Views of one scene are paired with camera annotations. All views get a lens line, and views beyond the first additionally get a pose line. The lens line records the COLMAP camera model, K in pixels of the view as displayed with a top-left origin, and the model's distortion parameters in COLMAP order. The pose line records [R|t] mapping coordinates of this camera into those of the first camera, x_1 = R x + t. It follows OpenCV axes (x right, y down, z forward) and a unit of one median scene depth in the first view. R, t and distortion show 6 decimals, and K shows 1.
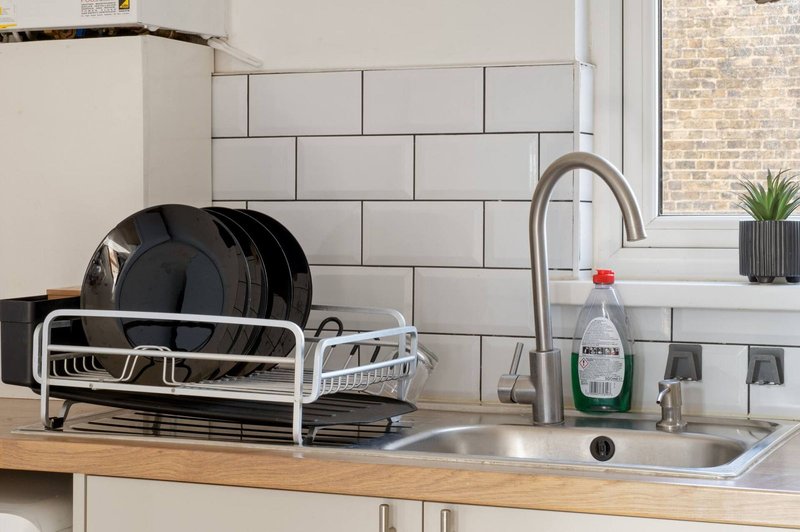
lens RADIAL K [[1559.4, 0, 399.9], [0, 1559.4, 268.1], [0, 0, 1]] dist [0.000493, 0.000000]
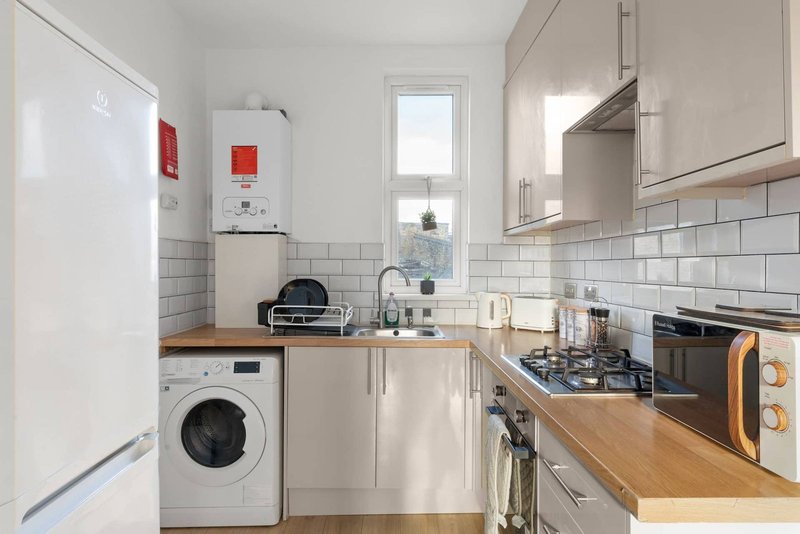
lens RADIAL K [[474.5, 0, 398.1], [0, 474.5, 260.7], [0, 0, 1]] dist [-0.002595, -0.001325]
pose [[0.927496, 0.001705, 0.373828, -0.351489], [0.013324, 0.999203, -0.037616, -0.035782], [-0.373594, 0.039870, 0.926735, -0.232561]]
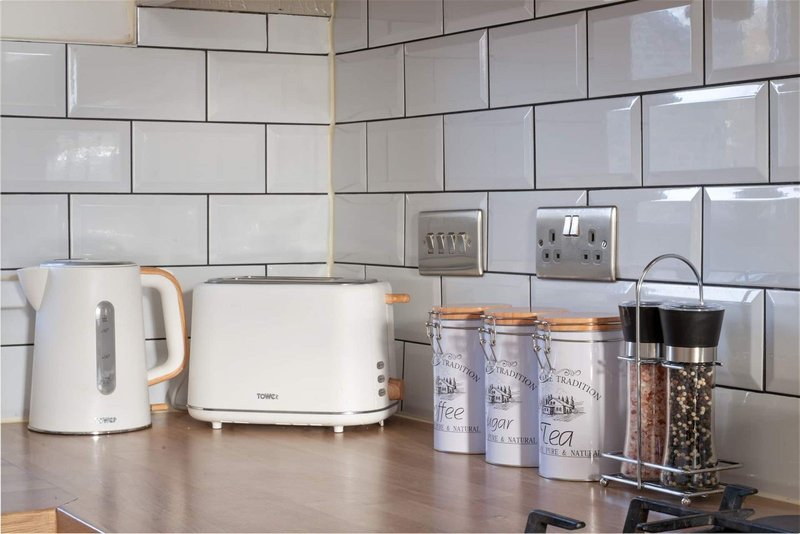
lens RADIAL K [[1559.4, 0, 397.5], [0, 1559.4, 259.1], [0, 0, 1]] dist [0.000493, 0.000000]
pose [[0.630813, -0.038999, 0.774954, -0.221301], [0.037321, 0.999105, 0.019899, -0.008762], [-0.775037, 0.016370, 0.631704, 0.175906]]
